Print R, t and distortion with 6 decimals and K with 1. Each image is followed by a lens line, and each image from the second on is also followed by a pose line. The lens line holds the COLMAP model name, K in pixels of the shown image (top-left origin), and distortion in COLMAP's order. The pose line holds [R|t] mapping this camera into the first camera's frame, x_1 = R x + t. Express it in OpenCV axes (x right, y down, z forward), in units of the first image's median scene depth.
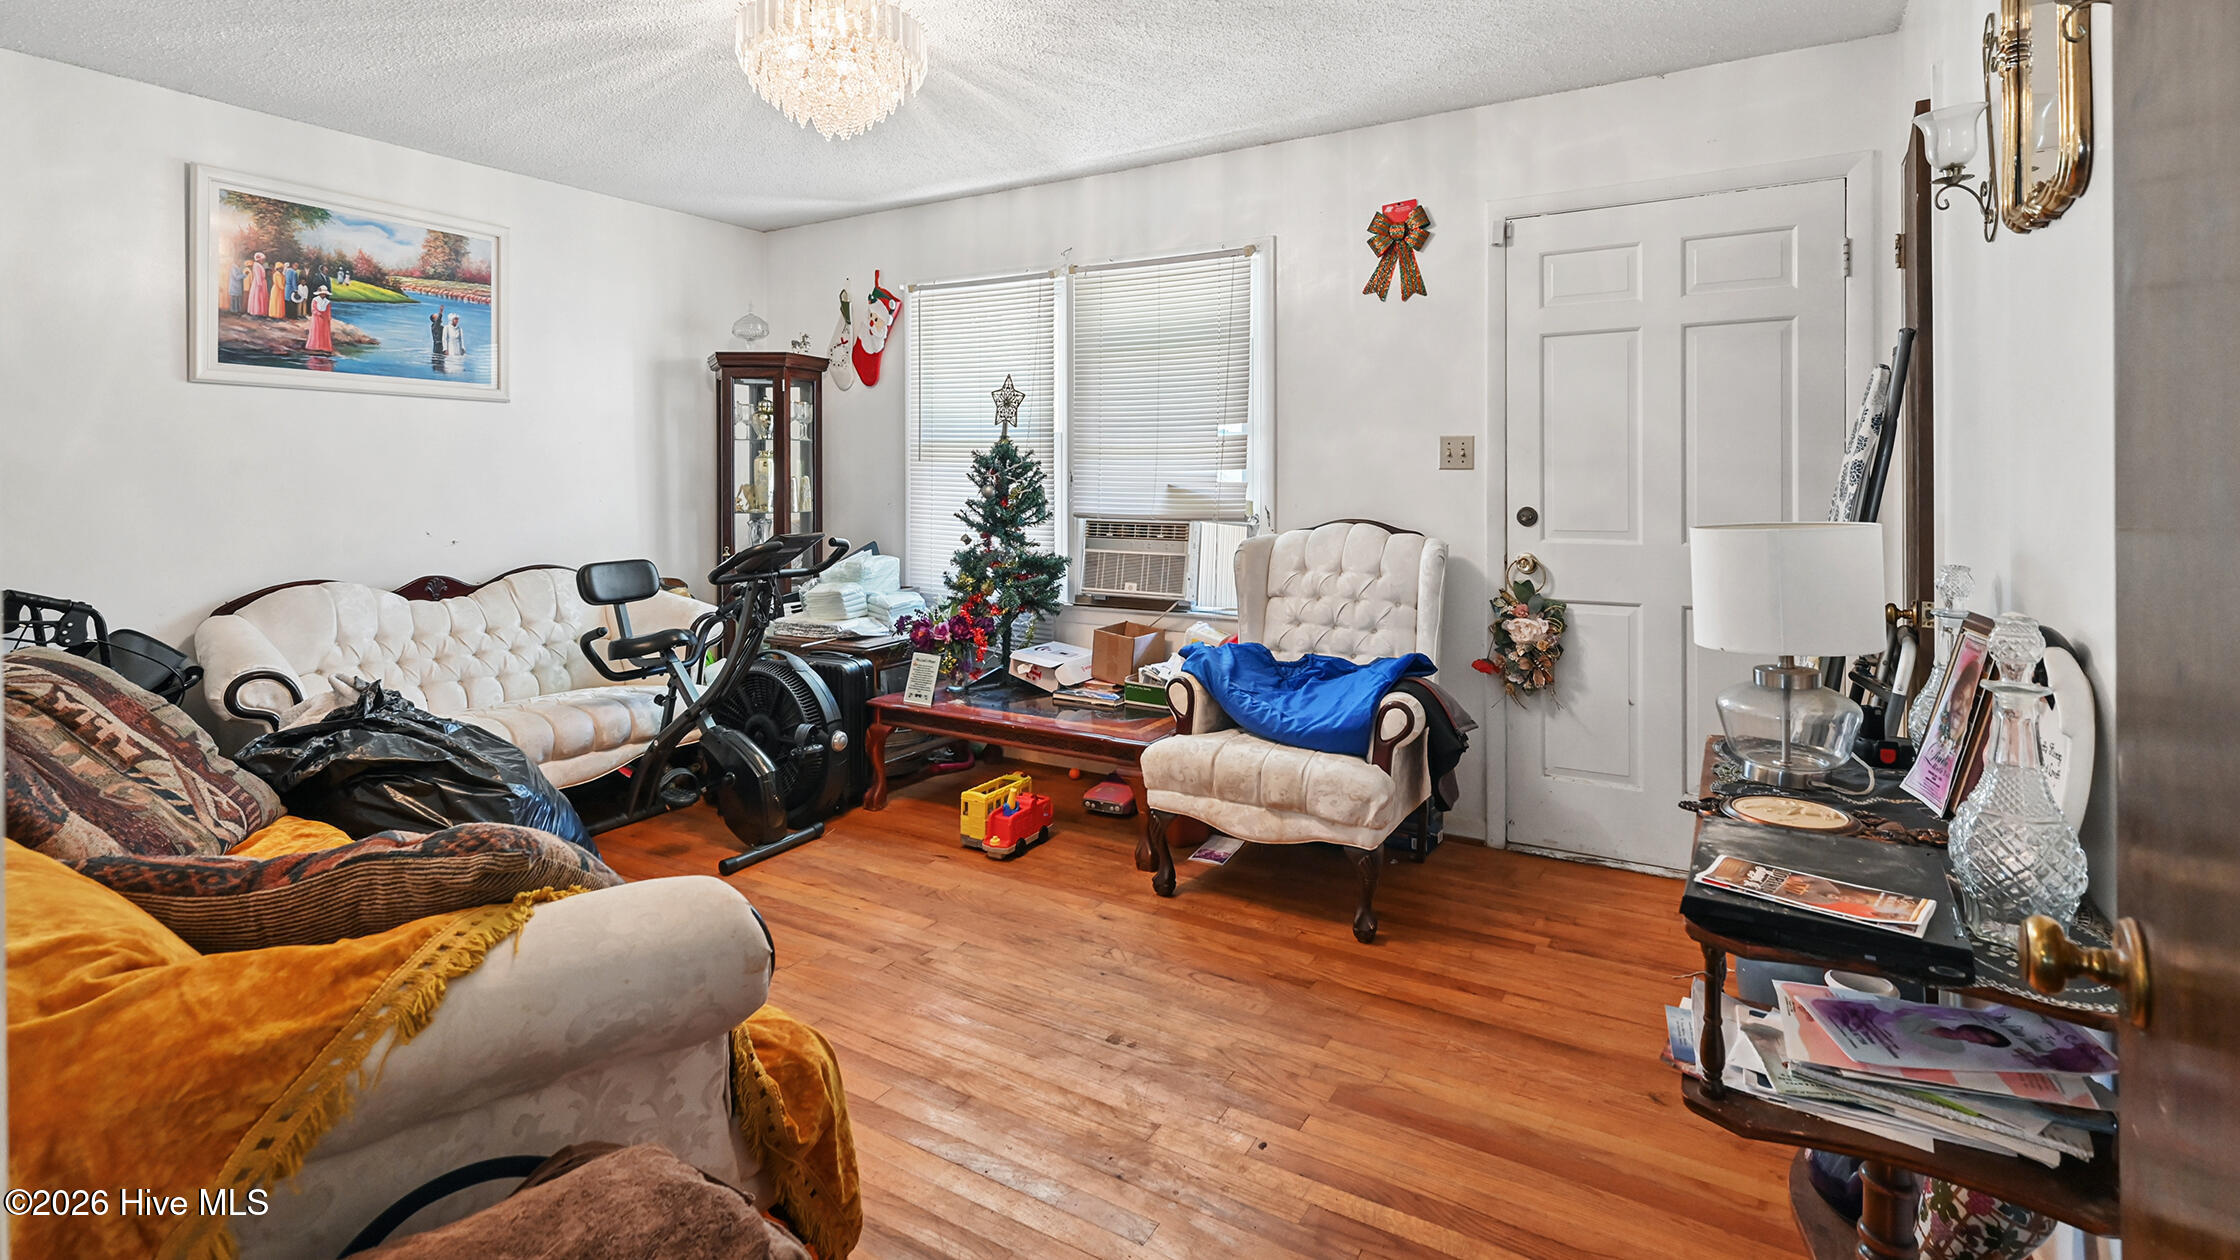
lens RADIAL K [[1030.7, 0, 1121.5], [0, 1030.7, 485.4], [0, 0, 1]] dist [0.000576, 0.000111]
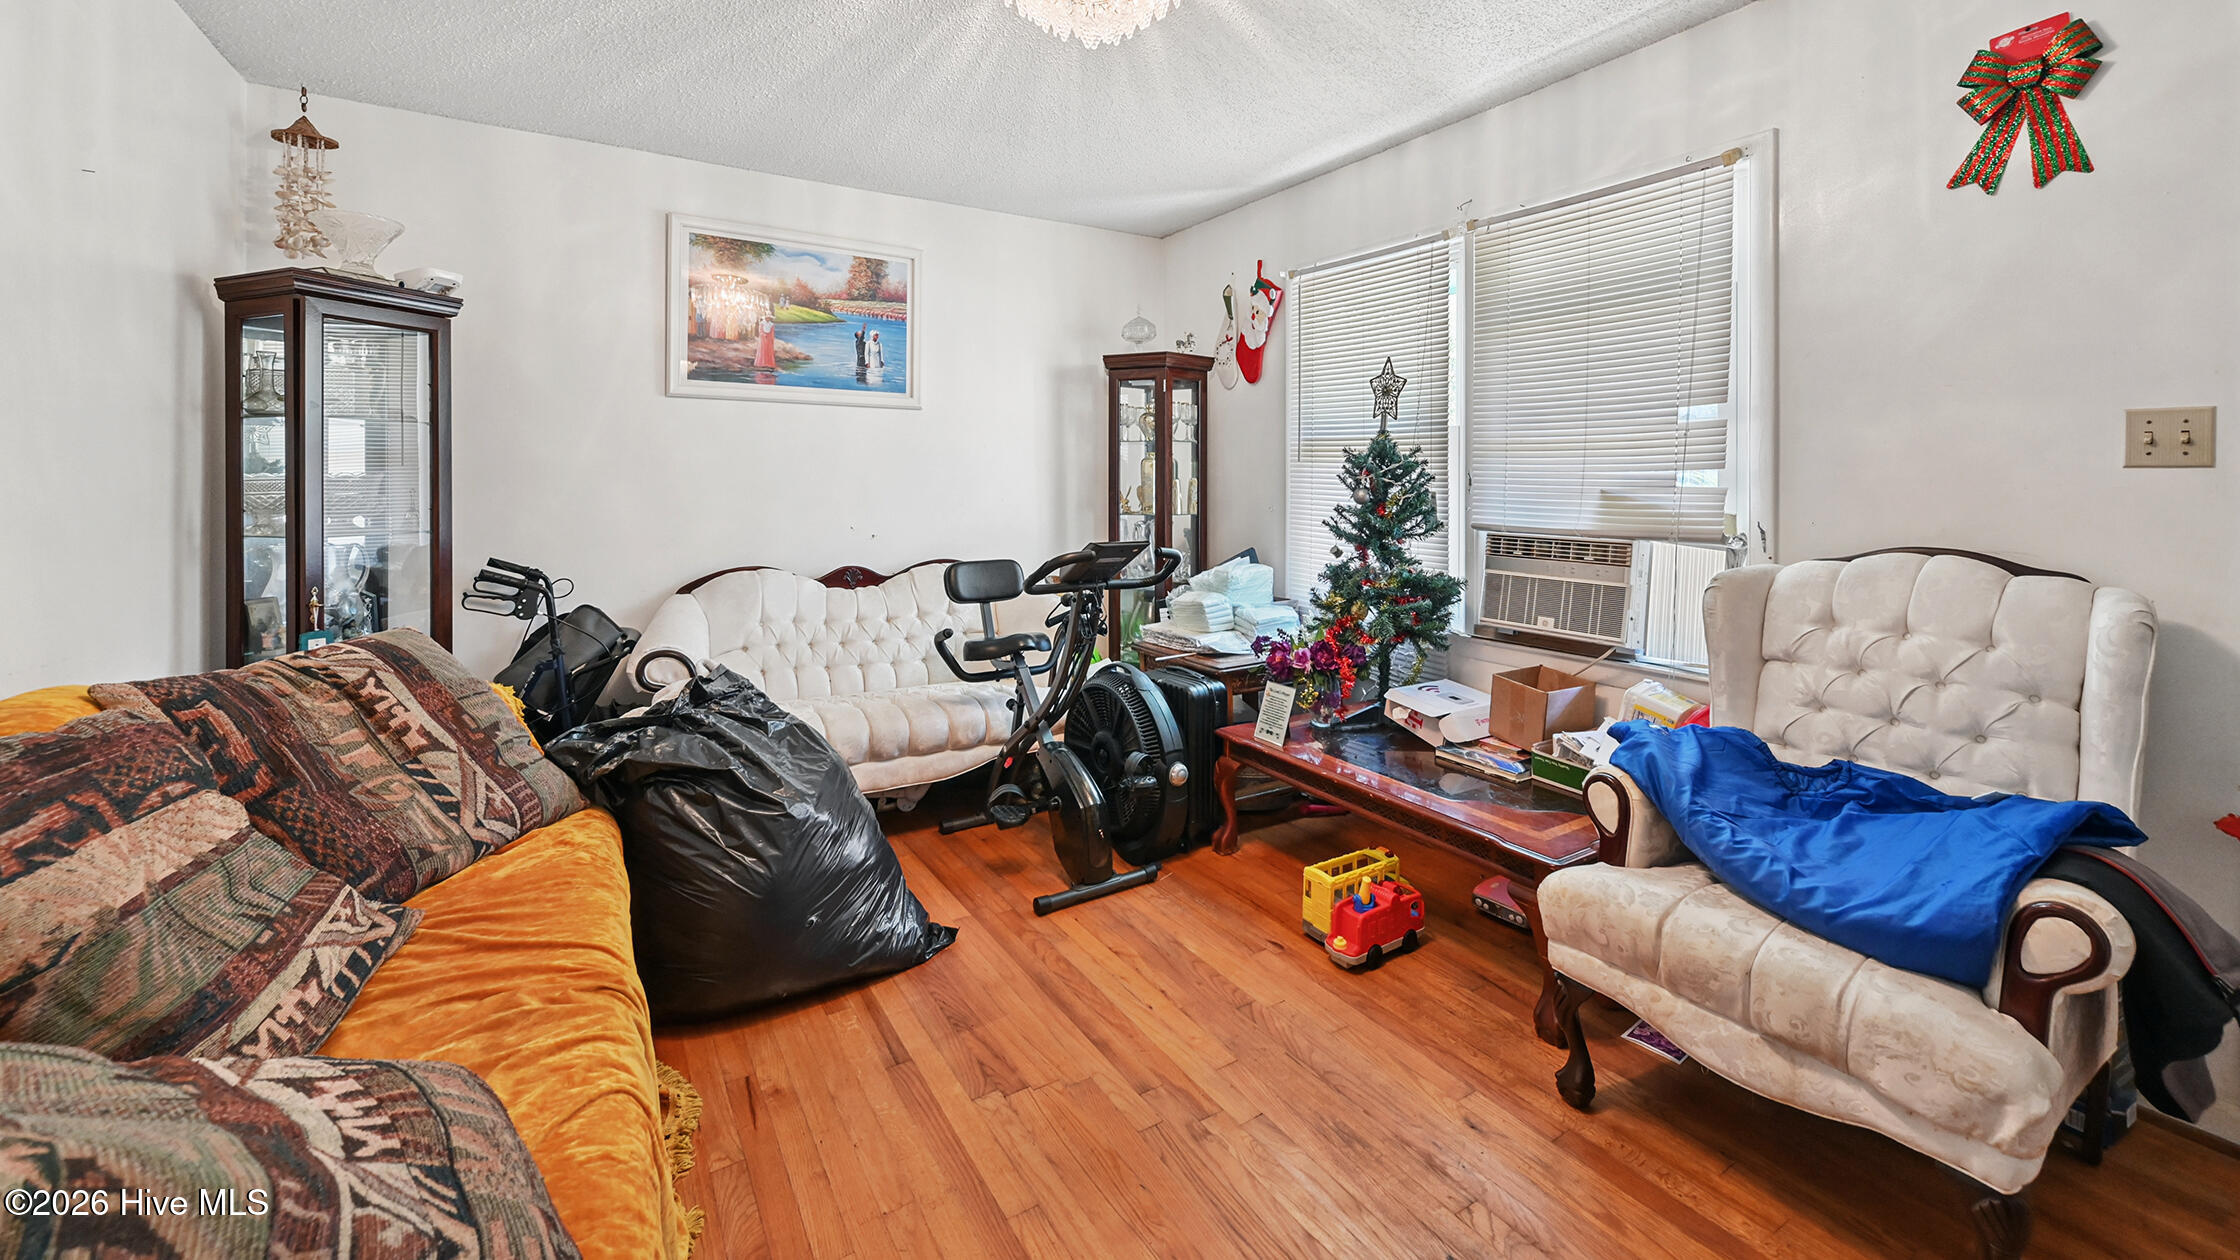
lens RADIAL K [[891.6, 0, 1130.1], [0, 891.6, 479.9], [0, 0, 1]] dist [-0.001021, 0.000325]
pose [[0.891010, 0.003861, -0.453967, 0.038152], [-0.008391, 0.999933, -0.007965, -0.000083], [0.453906, 0.010906, 0.890983, 0.296135]]
